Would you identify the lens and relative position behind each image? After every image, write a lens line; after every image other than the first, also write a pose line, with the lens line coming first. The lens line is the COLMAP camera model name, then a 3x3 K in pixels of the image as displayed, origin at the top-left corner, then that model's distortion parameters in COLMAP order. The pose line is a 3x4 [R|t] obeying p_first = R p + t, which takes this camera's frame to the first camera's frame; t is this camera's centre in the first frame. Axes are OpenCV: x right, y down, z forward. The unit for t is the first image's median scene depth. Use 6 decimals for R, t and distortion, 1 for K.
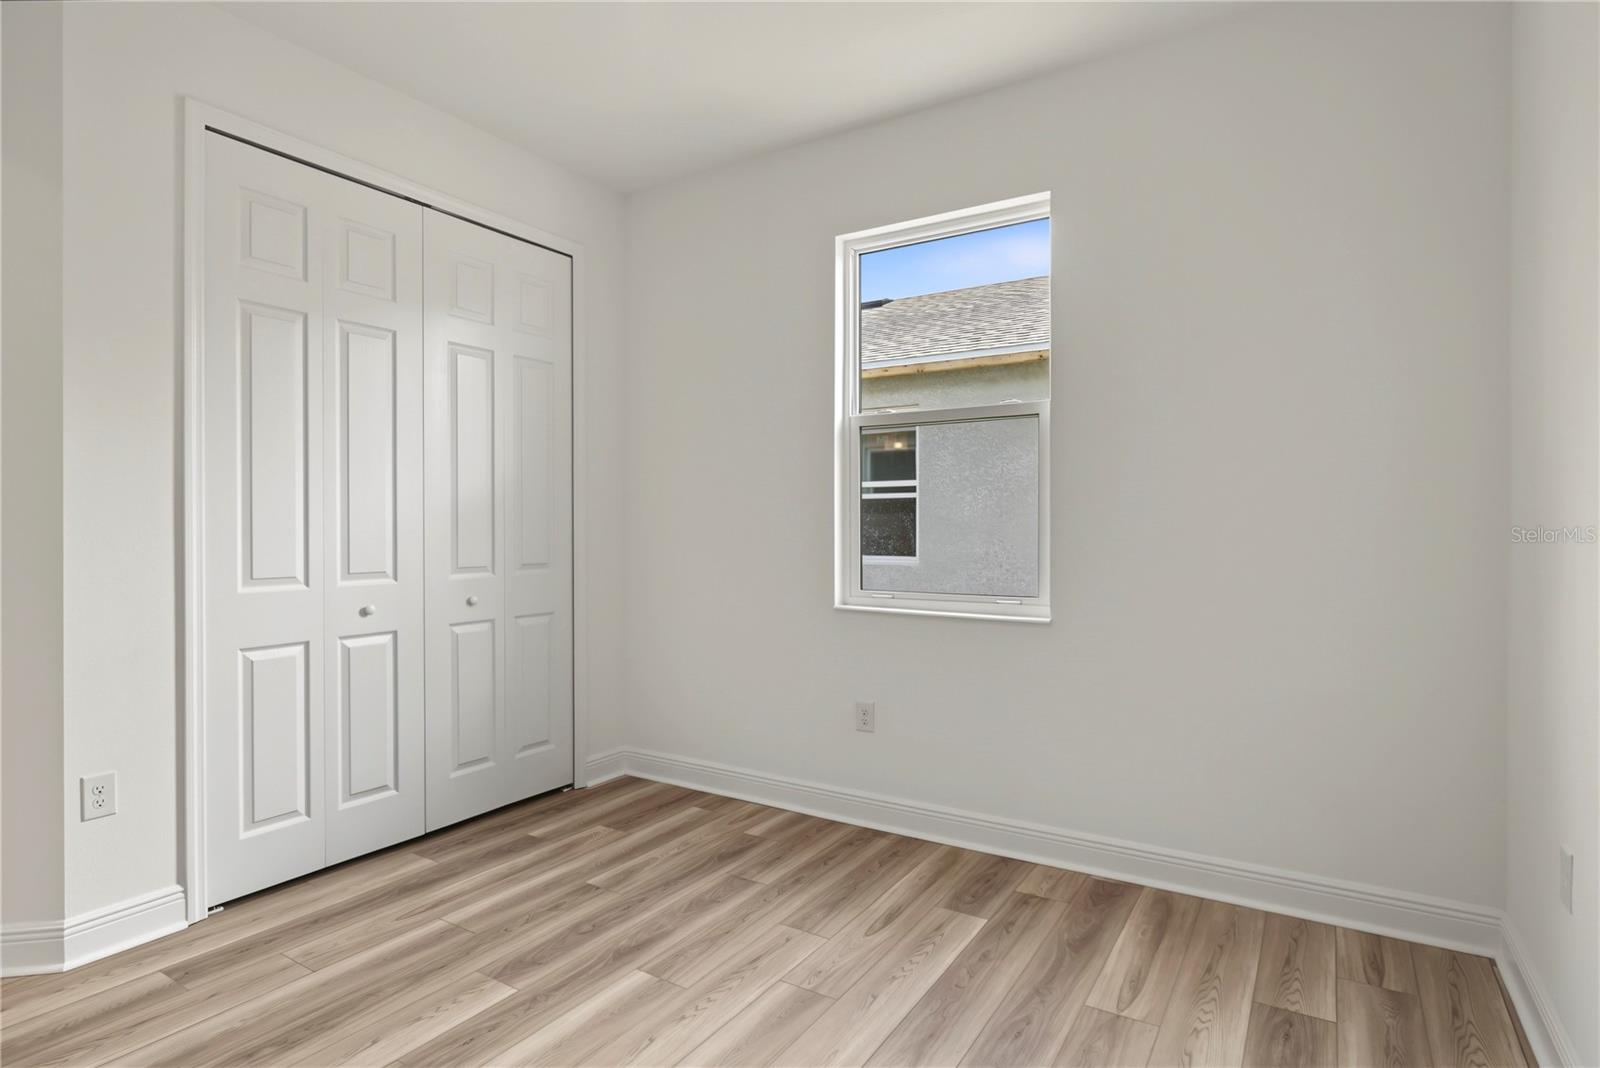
lens RADIAL K [[835.9, 0, 800.1], [0, 835.9, 529.3], [0, 0, 1]] dist [-0.005445, 0.002477]
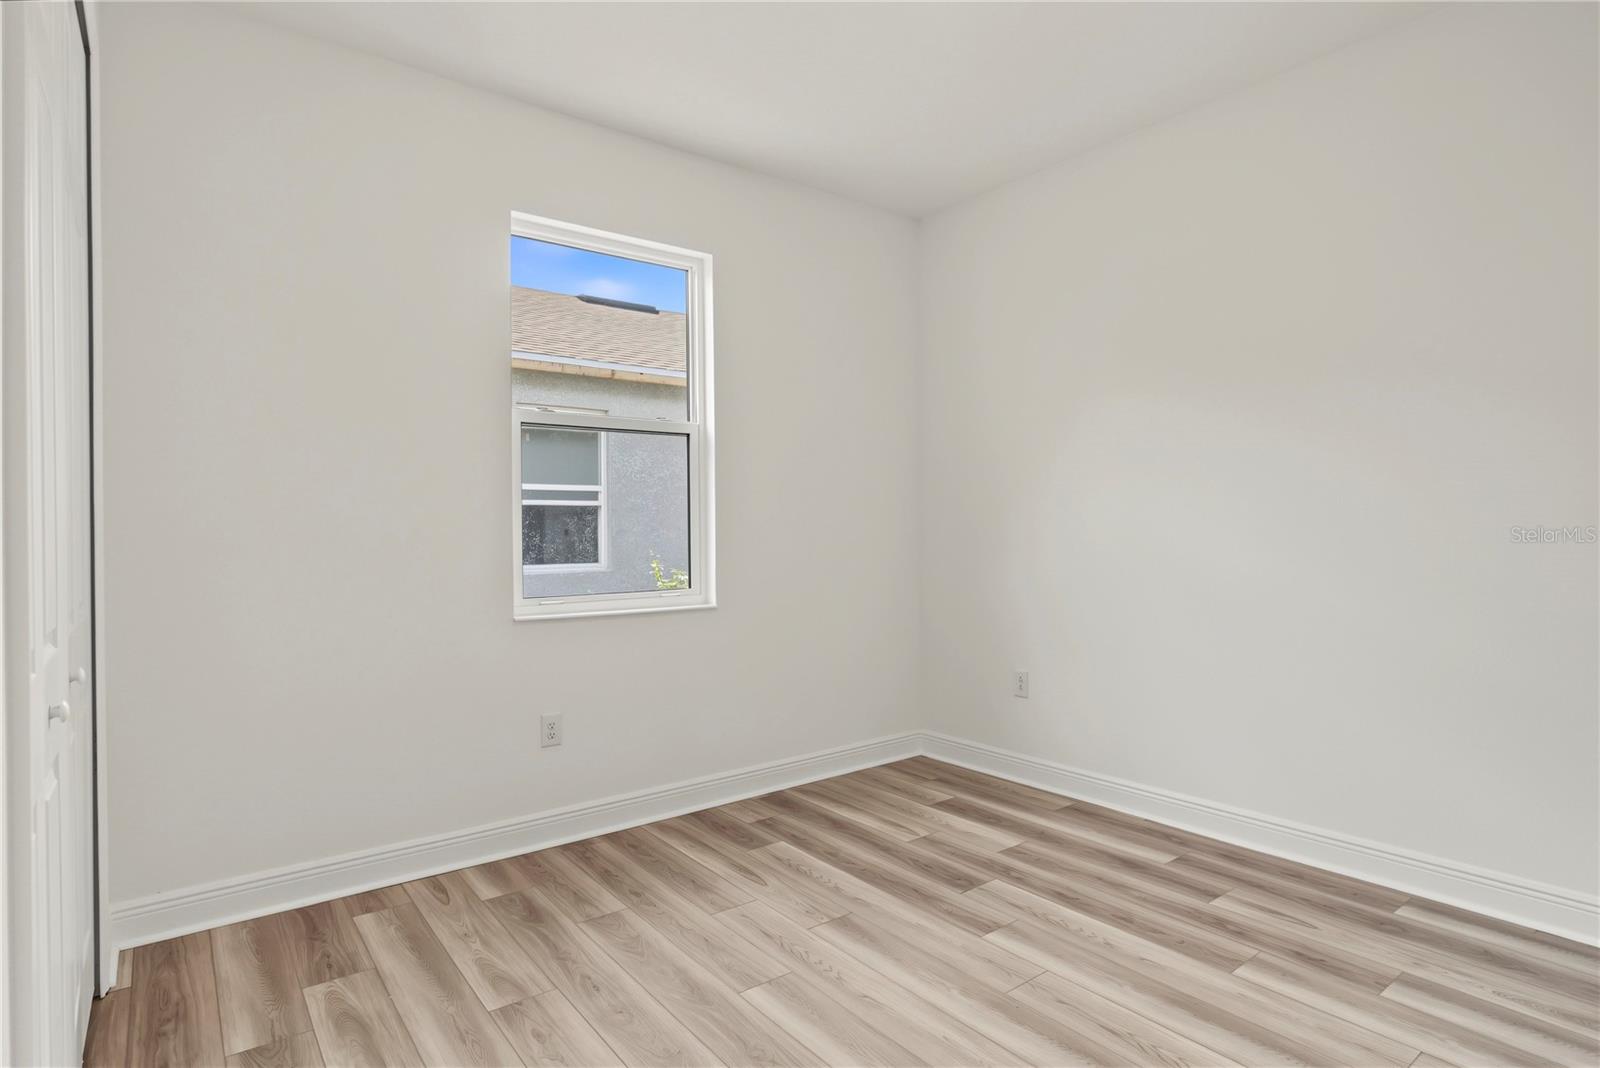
lens RADIAL K [[835.9, 0, 817.9], [0, 835.9, 545.0], [0, 0, 1]] dist [-0.005445, 0.002477]
pose [[0.344888, -0.028304, 0.938217, -0.865604], [0.005887, 0.999591, 0.027992, -0.017543], [-0.938625, -0.004130, 0.344913, 0.473226]]
